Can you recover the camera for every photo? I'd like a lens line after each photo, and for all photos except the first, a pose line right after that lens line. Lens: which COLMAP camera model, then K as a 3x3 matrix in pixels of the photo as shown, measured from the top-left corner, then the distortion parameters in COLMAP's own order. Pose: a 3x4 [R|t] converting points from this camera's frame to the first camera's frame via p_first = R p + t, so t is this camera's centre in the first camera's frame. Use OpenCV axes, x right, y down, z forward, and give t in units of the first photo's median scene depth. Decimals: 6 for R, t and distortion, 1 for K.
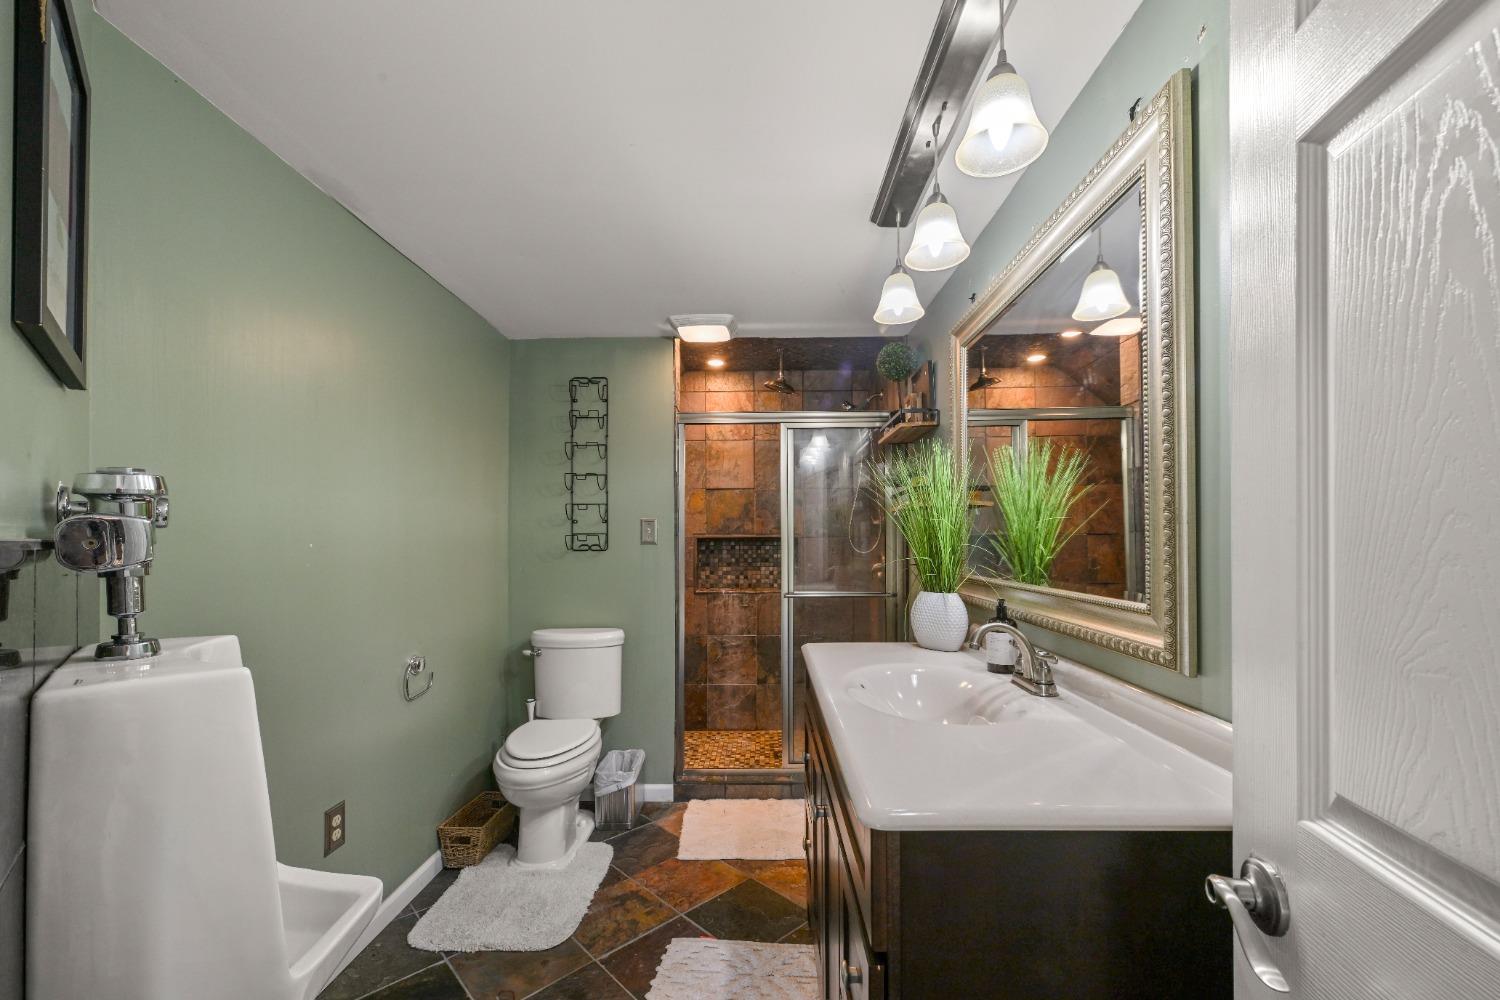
lens RADIAL K [[607.3, 0, 753.1], [0, 607.3, 537.4], [0, 0, 1]] dist [-0.000980, -0.000346]
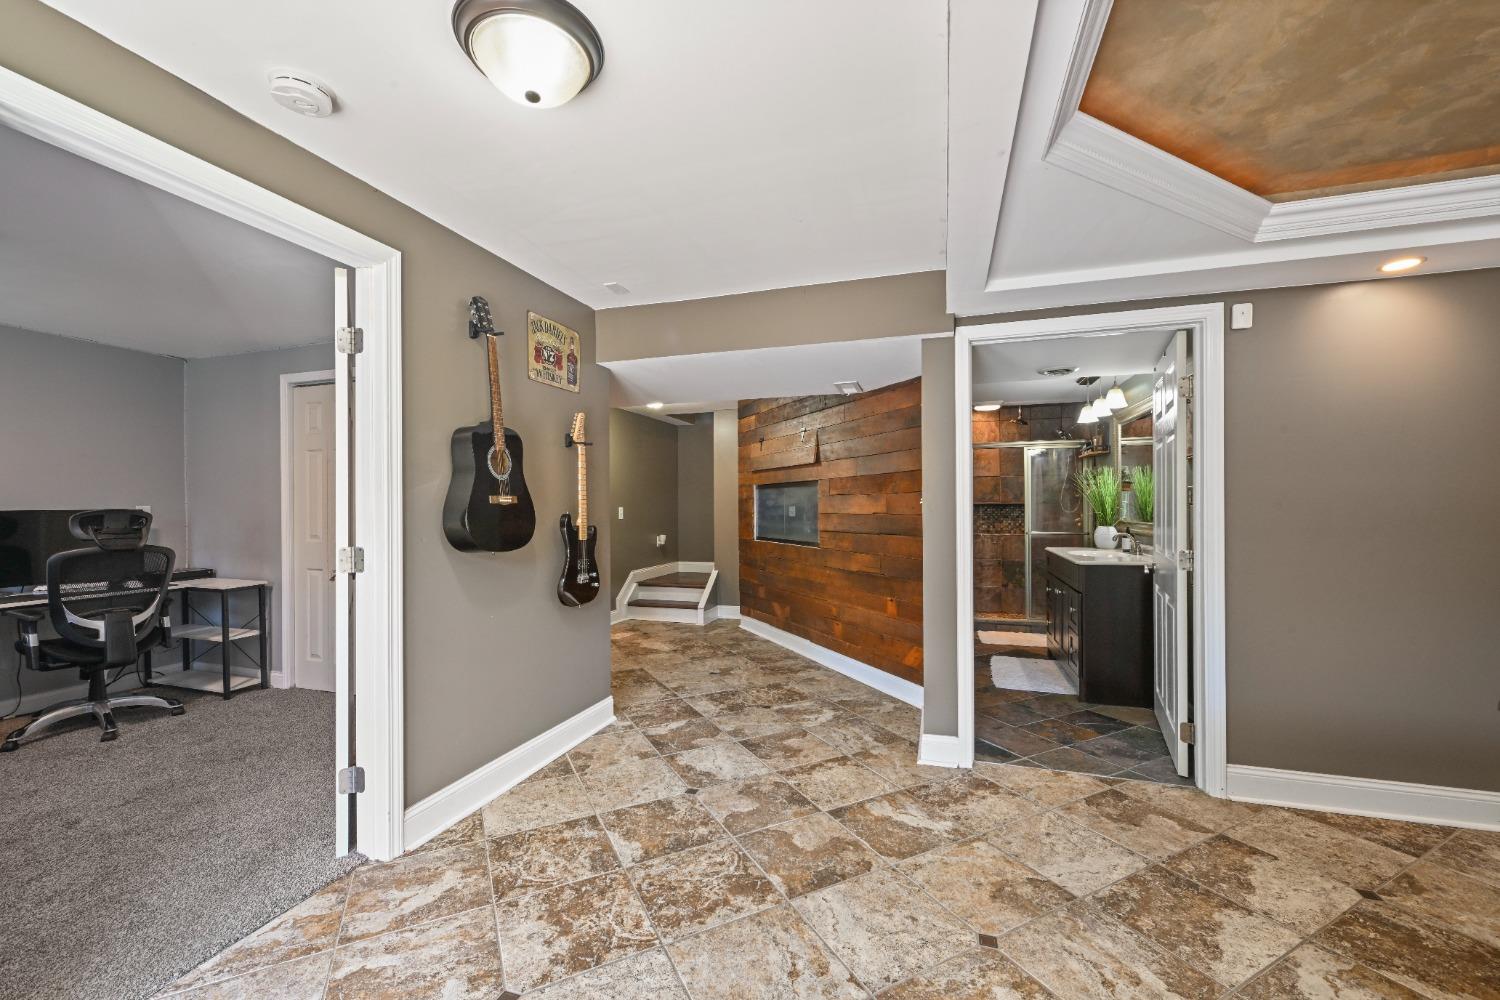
lens RADIAL K [[607.3, 0, 756.9], [0, 607.3, 507.3], [0, 0, 1]] dist [-0.000980, -0.000346]
pose [[0.960135, 0.001506, -0.279533, -0.183750], [0.000257, 0.999980, 0.006269, -0.001206], [0.279536, -0.006091, 0.960116, -0.890706]]
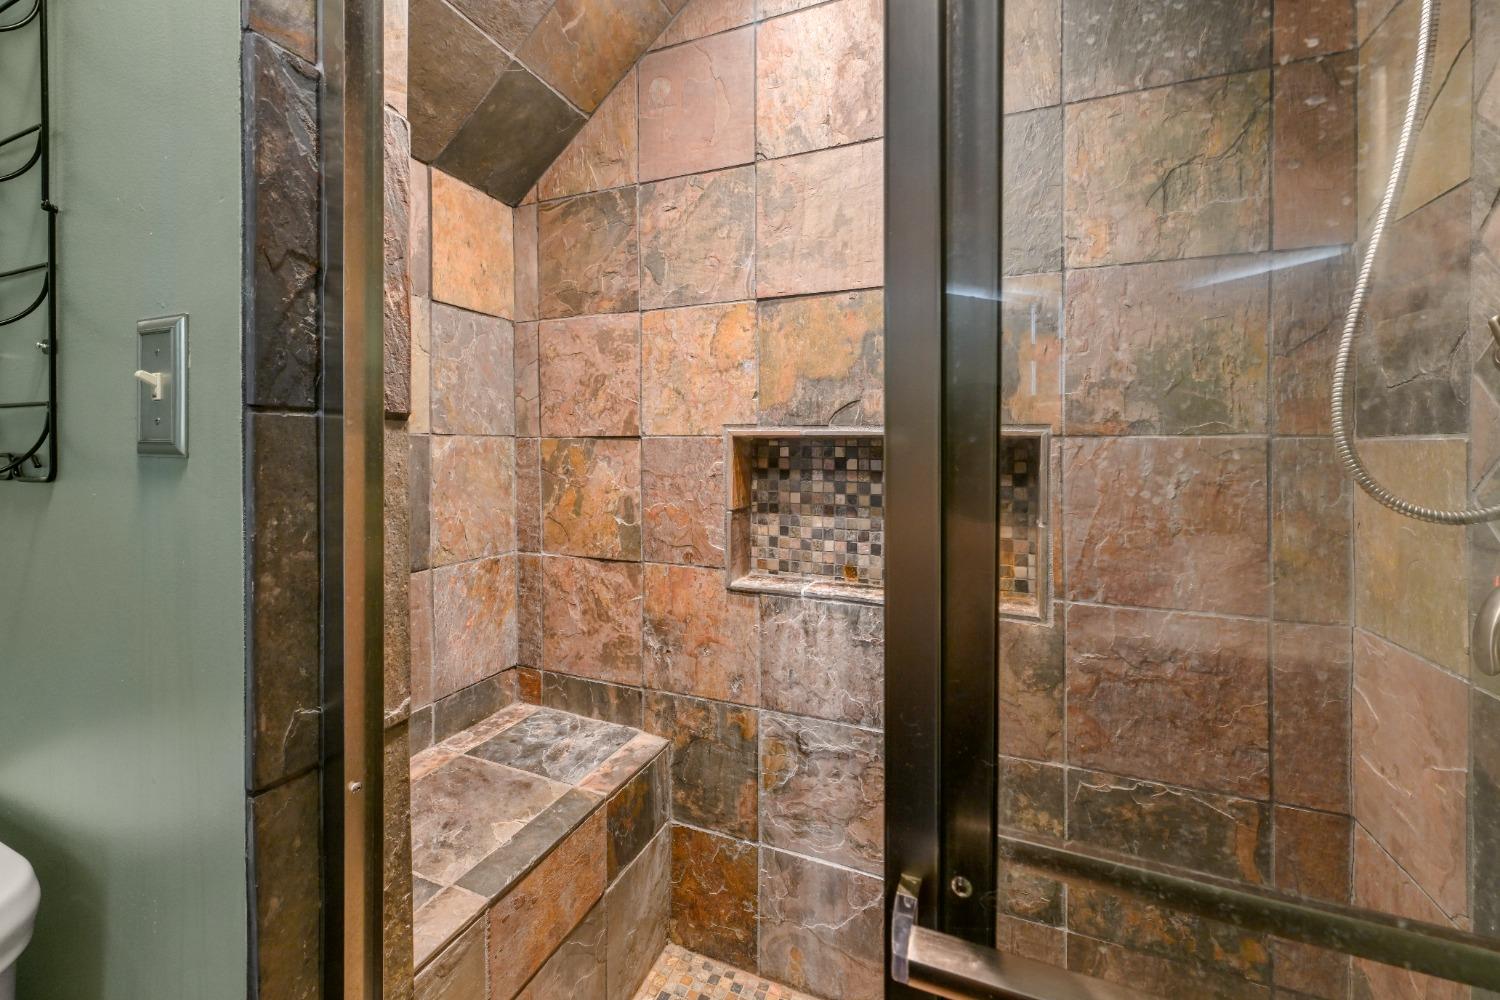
lens RADIAL K [[607.3, 0, 746.1], [0, 607.3, 449.9], [0, 0, 1]] dist [-0.000980, -0.000346]
pose [[0.932807, 0.005468, -0.360336, 0.045500], [-0.004835, 0.999985, 0.002658, 0.007755], [0.360345, -0.000737, 0.932819, 0.663628]]
